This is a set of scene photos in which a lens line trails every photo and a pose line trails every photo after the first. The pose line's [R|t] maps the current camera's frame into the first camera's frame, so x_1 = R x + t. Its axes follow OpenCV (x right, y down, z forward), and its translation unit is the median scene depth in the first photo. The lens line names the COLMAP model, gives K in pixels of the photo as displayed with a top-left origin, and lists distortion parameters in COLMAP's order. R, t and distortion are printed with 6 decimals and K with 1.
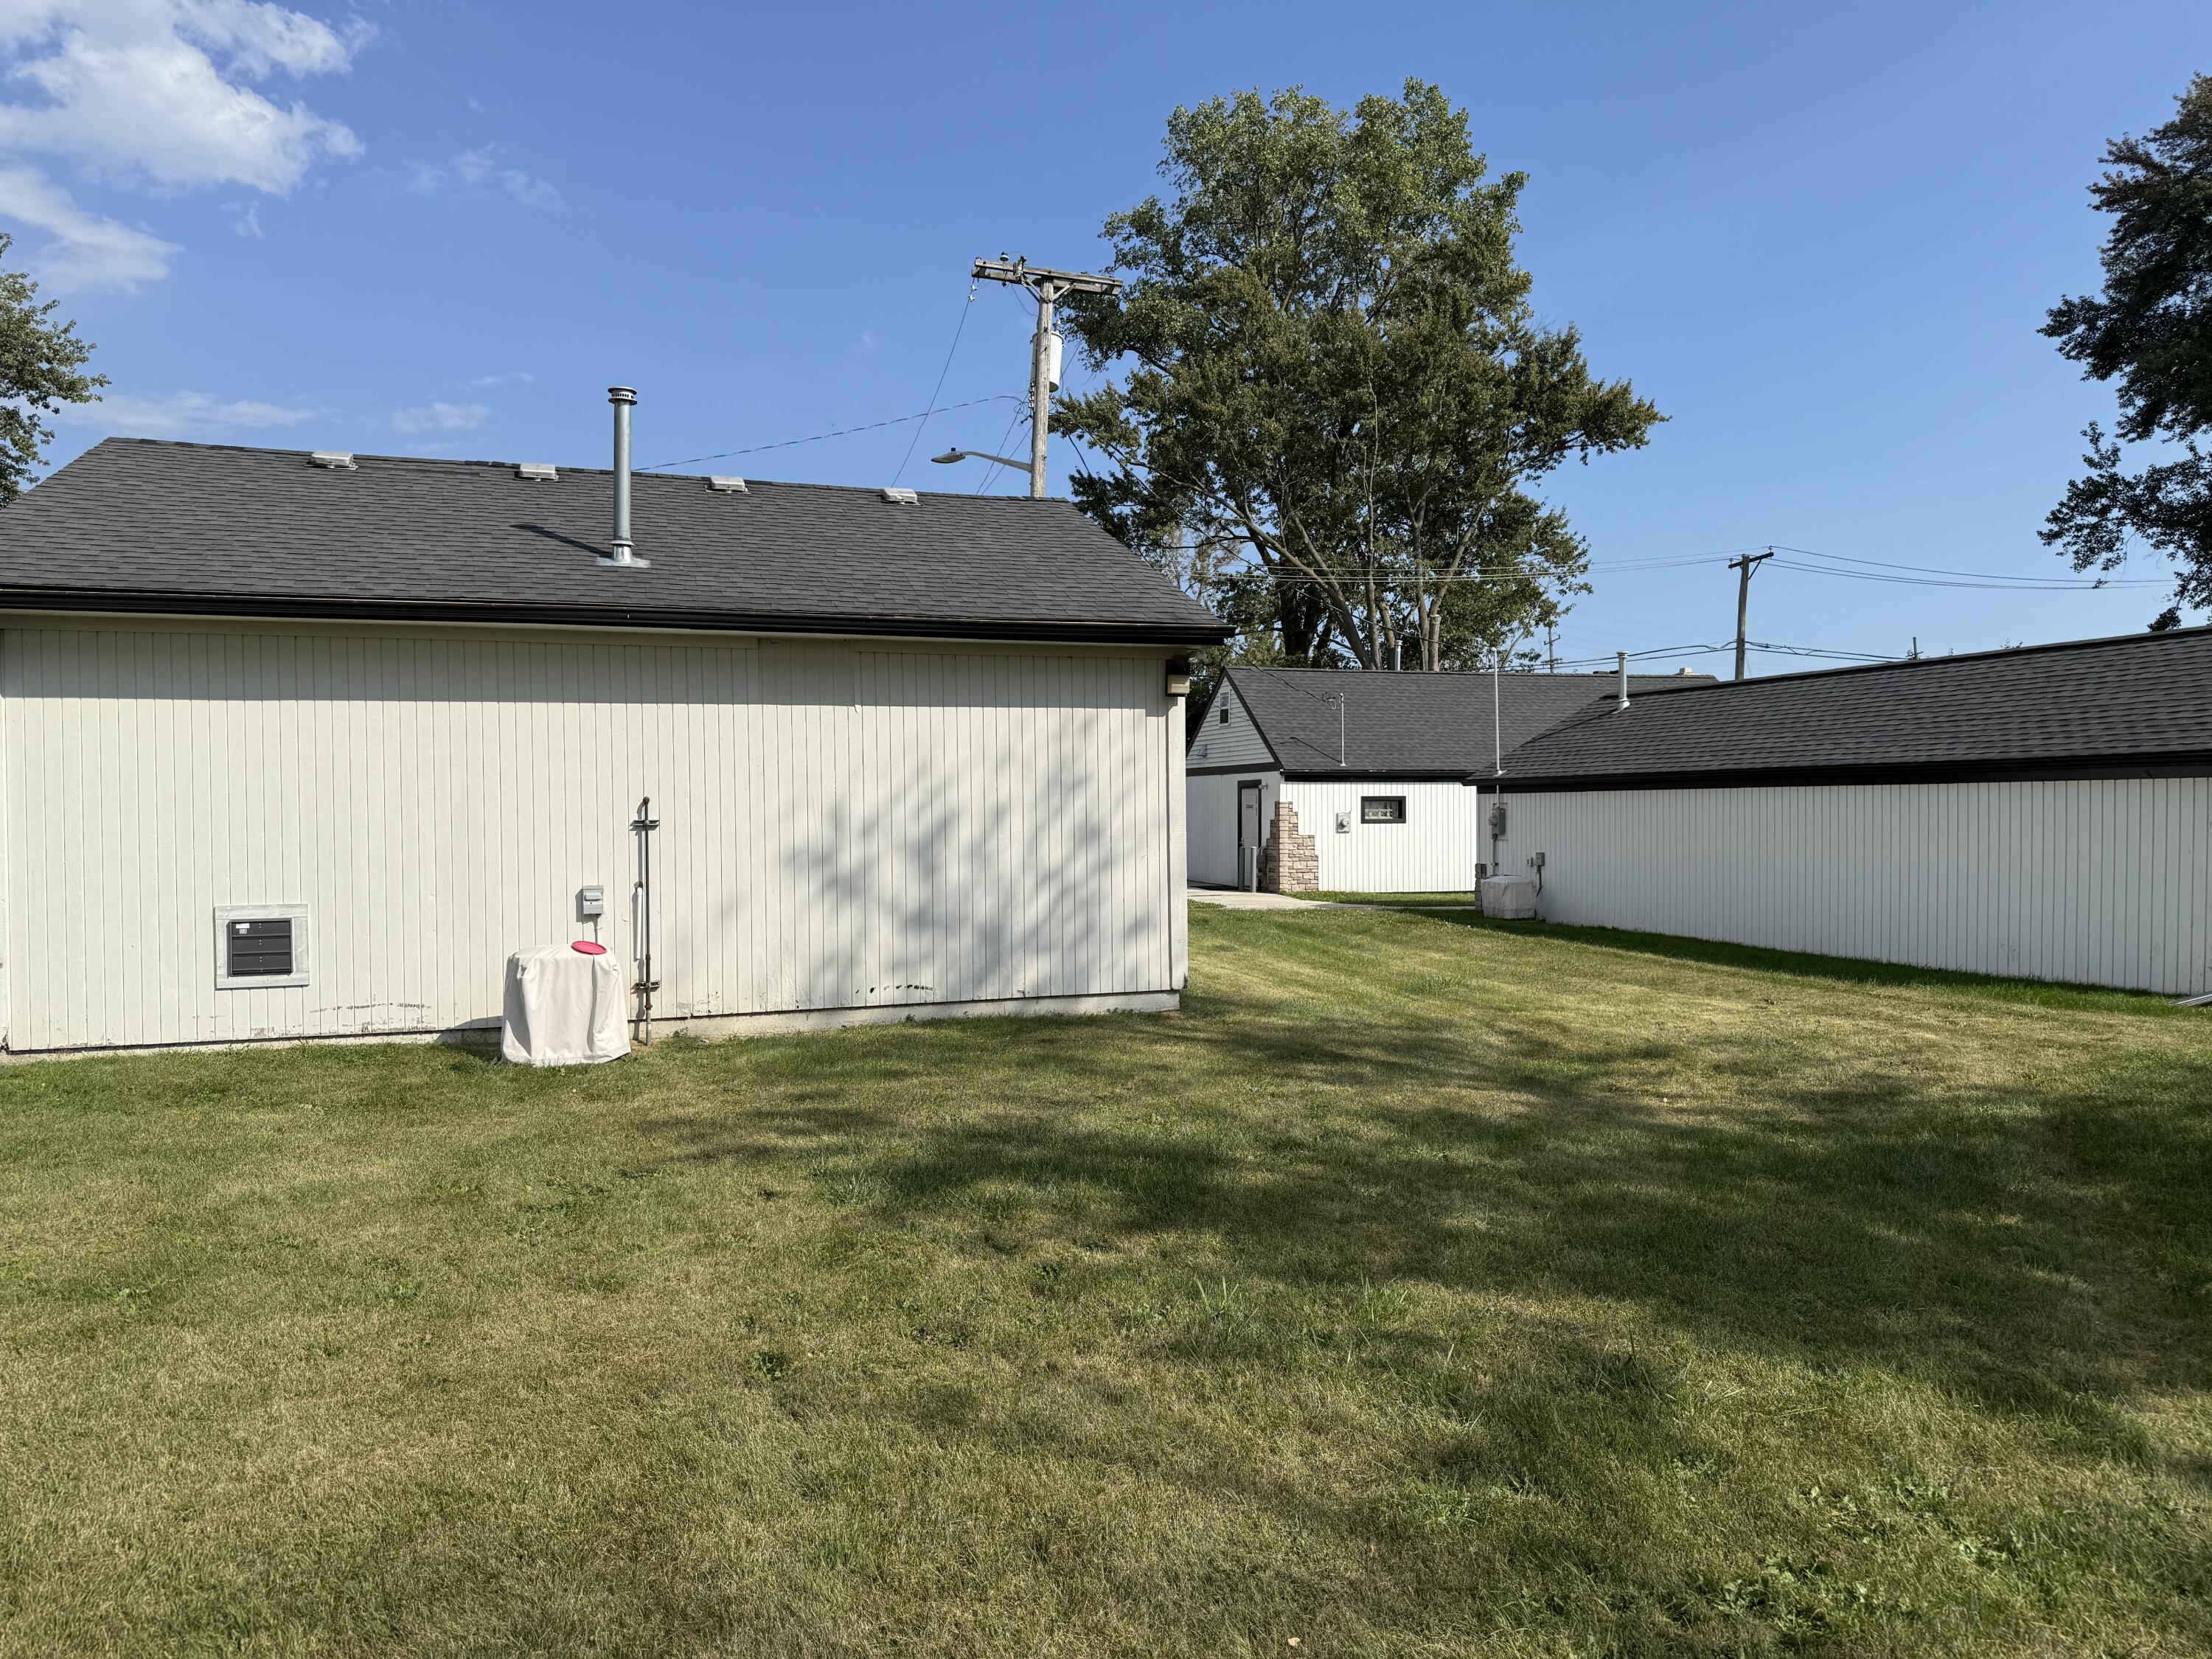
lens RADIAL K [[1551.6, 0, 1113.5], [0, 1551.6, 833.8], [0, 0, 1]] dist [0.059146, -0.074311]
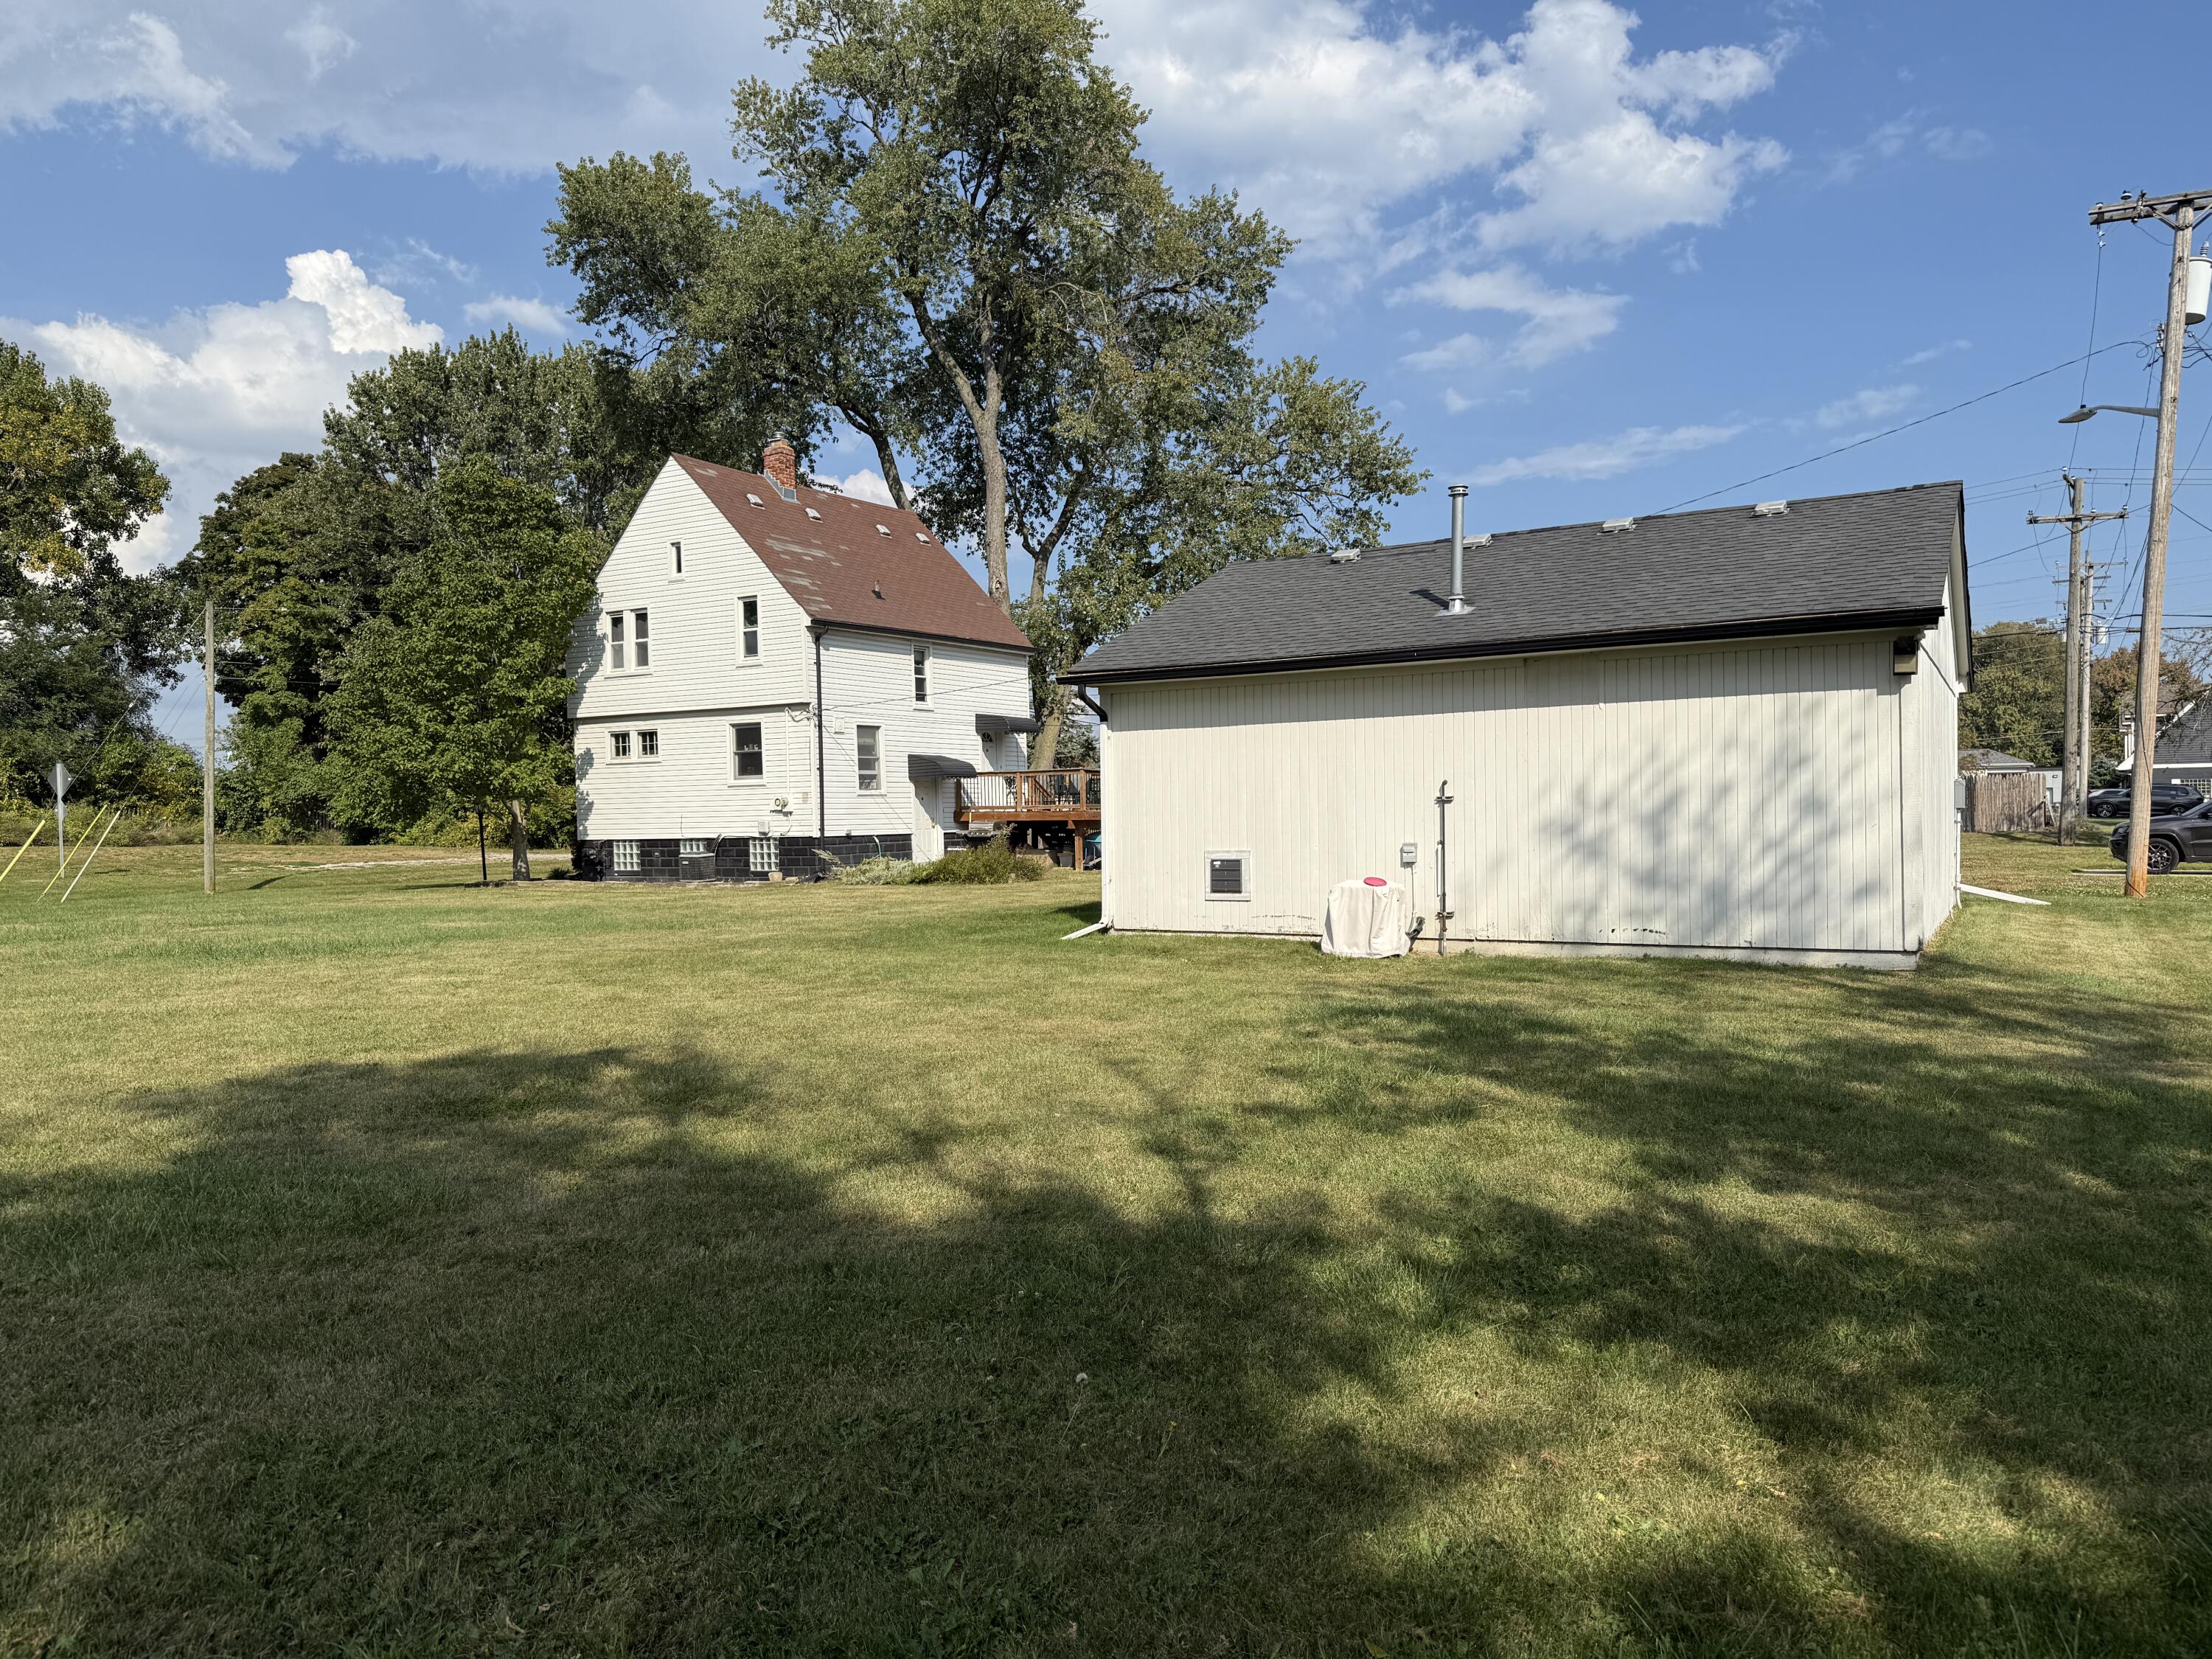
lens RADIAL K [[1551.6, 0, 1107.0], [0, 1551.6, 829.0], [0, 0, 1]] dist [0.059146, -0.074311]
pose [[0.653168, 0.003757, -0.757204, 0.527230], [-0.004874, 0.999988, 0.000756, 0.019690], [0.757198, 0.003197, 0.653178, -0.129800]]
